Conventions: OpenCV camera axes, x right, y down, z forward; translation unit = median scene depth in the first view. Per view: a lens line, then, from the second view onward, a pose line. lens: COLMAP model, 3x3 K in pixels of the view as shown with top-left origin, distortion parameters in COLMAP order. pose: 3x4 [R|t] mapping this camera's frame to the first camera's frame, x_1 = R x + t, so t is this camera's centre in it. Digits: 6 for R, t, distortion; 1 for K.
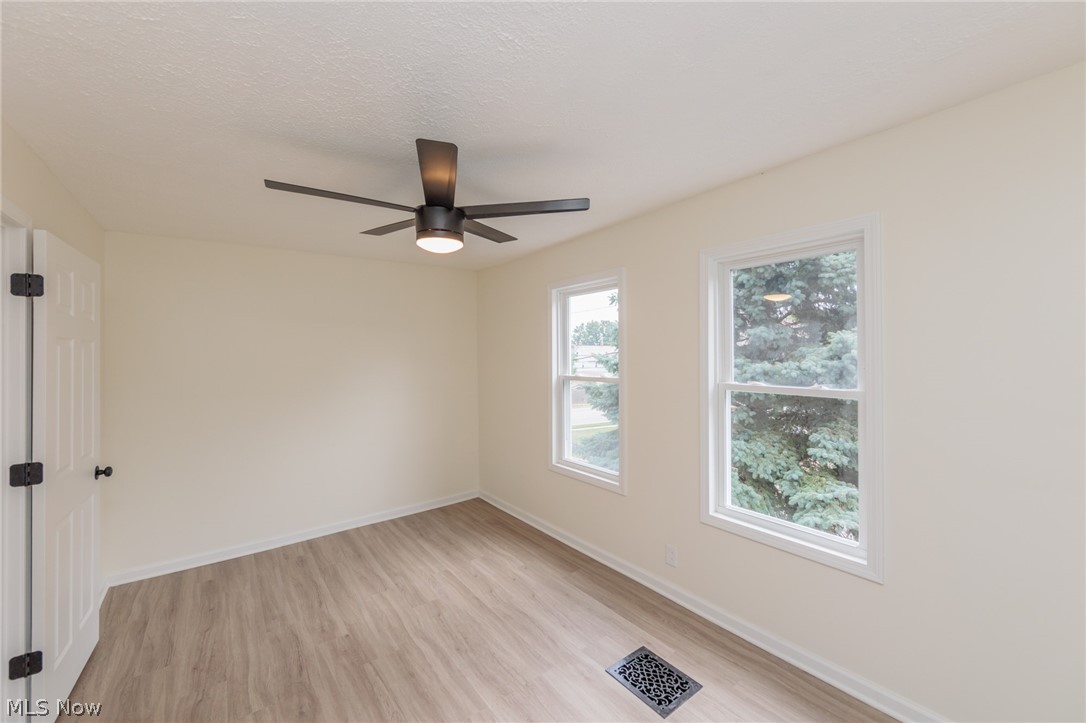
lens RADIAL K [[427.1, 0, 545.9], [0, 427.1, 356.2], [0, 0, 1]] dist [-0.001142, -0.000680]
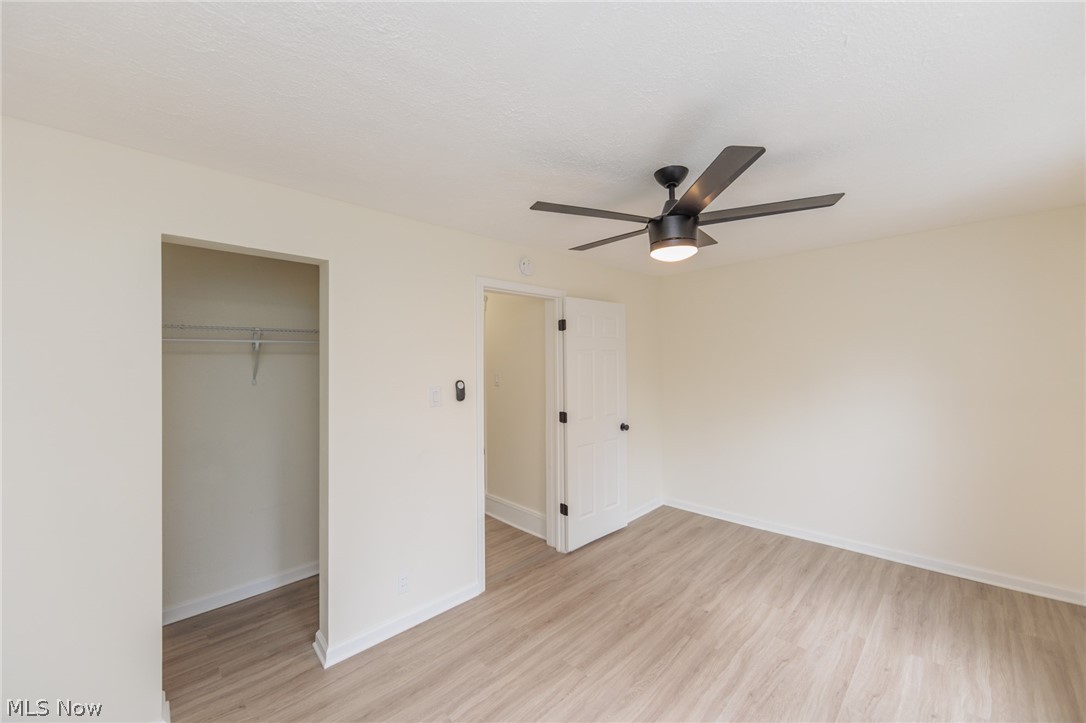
lens RADIAL K [[427.1, 0, 553.3], [0, 427.1, 361.8], [0, 0, 1]] dist [-0.001142, -0.000680]
pose [[0.156996, 0.017998, -0.987435, 0.520844], [0.008926, 0.999767, 0.019642, -0.020136], [0.987559, -0.011897, 0.156799, 0.409734]]
